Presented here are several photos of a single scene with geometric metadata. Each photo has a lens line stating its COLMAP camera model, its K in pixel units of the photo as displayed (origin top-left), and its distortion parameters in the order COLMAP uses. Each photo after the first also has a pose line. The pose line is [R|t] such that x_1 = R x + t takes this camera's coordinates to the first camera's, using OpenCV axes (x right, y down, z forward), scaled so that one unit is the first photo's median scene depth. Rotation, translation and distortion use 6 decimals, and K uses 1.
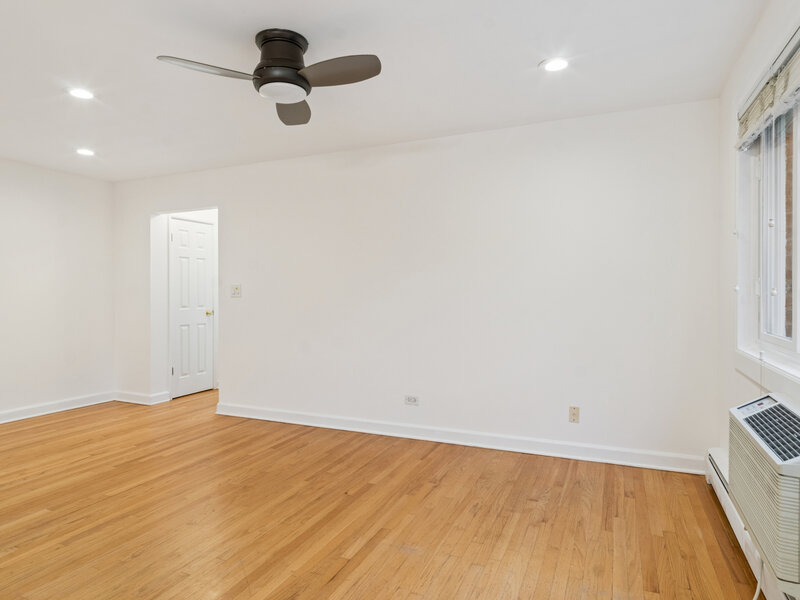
lens RADIAL K [[492.2, 0, 396.1], [0, 492.2, 292.1], [0, 0, 1]] dist [0.001752, 0.002214]
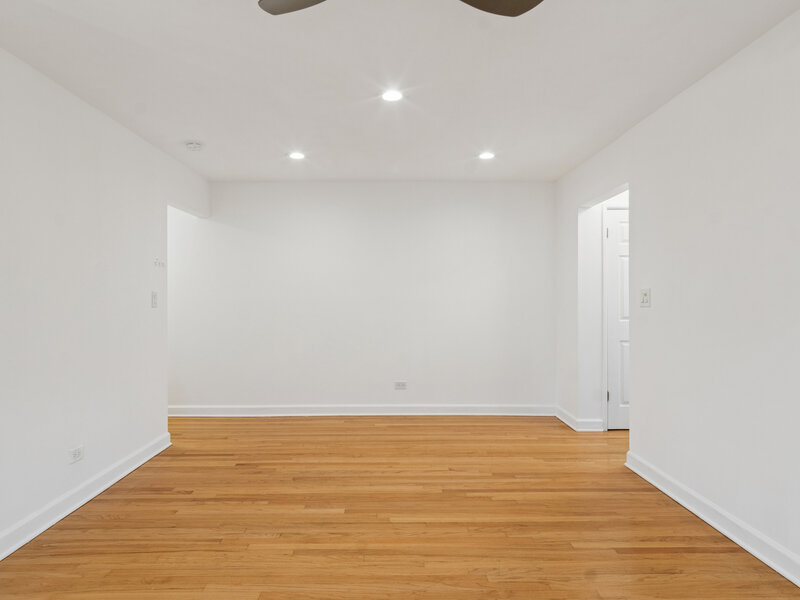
lens RADIAL K [[492.2, 0, 396.1], [0, 492.2, 292.1], [0, 0, 1]] dist [0.001752, 0.002214]
pose [[0.420211, -0.008389, -0.907388, 0.219673], [-0.002649, 0.999942, -0.010471, -0.003123], [0.907423, 0.006804, 0.420164, 0.529444]]
